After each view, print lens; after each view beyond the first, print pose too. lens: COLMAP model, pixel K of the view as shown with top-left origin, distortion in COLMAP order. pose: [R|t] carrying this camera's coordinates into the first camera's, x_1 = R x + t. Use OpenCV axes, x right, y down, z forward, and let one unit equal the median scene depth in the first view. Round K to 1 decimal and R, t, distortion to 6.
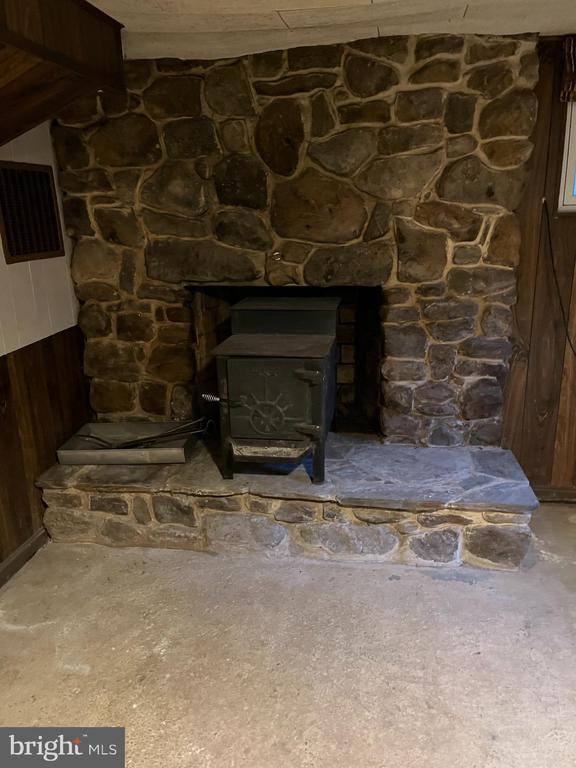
lens RADIAL K [[582.5, 0, 287.5], [0, 582.5, 387.9], [0, 0, 1]] dist [0.040309, -0.041978]
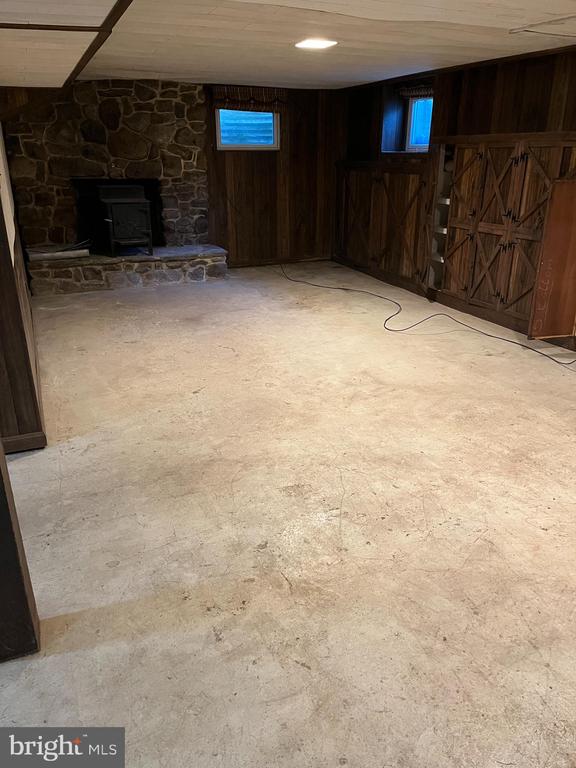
lens RADIAL K [[582.5, 0, 289.6], [0, 582.5, 384.2], [0, 0, 1]] dist [0.040309, -0.041978]
pose [[0.833913, -0.178749, 0.522147, -0.863875], [0.131732, 0.983219, 0.126204, 0.463868], [-0.535944, -0.036460, 0.843466, -1.494697]]
